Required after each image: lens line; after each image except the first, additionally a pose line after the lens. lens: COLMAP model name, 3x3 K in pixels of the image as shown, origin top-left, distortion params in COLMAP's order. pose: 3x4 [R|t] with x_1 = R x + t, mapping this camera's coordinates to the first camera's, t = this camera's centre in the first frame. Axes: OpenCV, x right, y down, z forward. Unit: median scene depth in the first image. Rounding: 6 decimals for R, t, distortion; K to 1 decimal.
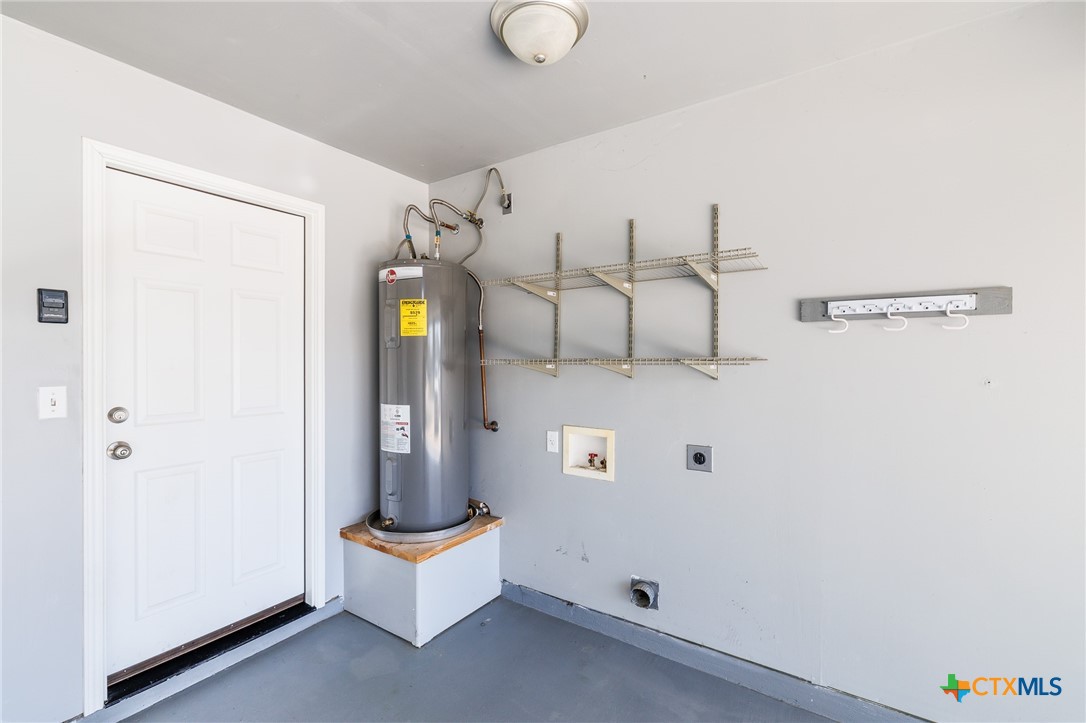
lens RADIAL K [[460.6, 0, 547.4], [0, 460.6, 363.6], [0, 0, 1]] dist [-0.000855, 0.000136]
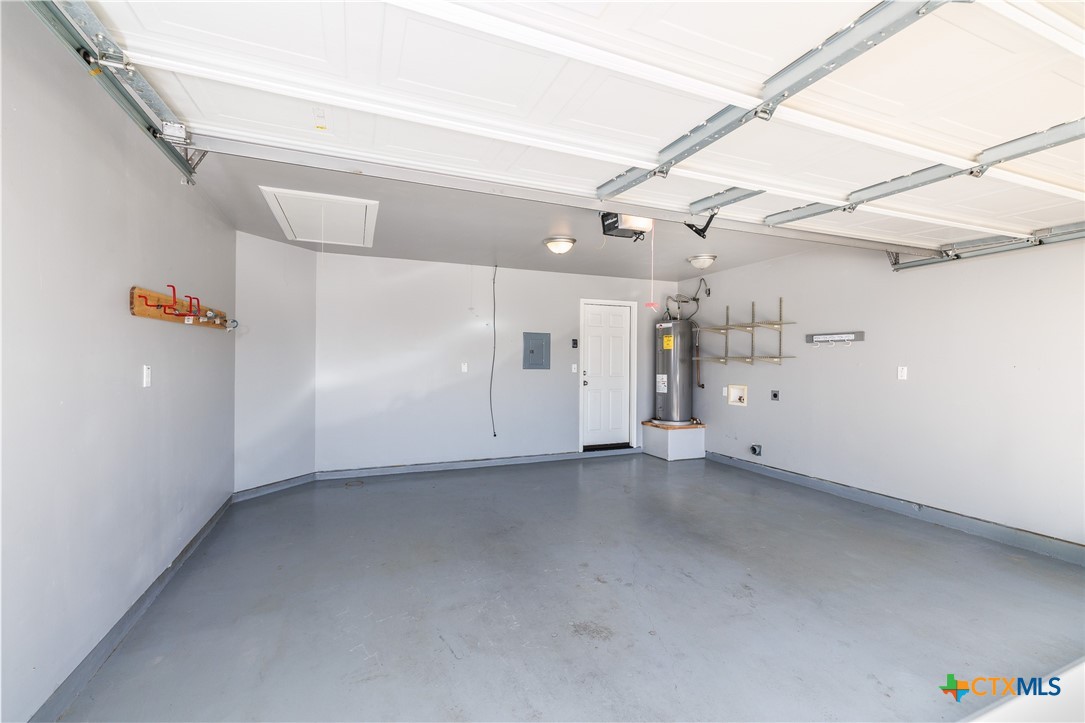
lens RADIAL K [[460.2, 0, 544.6], [0, 460.2, 362.9], [0, 0, 1]] dist [-0.000855, 0.000136]
pose [[0.829455, 0.005311, -0.558548, 0.595454], [-0.009895, 0.999938, -0.005186, 0.041200], [0.558486, 0.009829, 0.829456, -1.590947]]
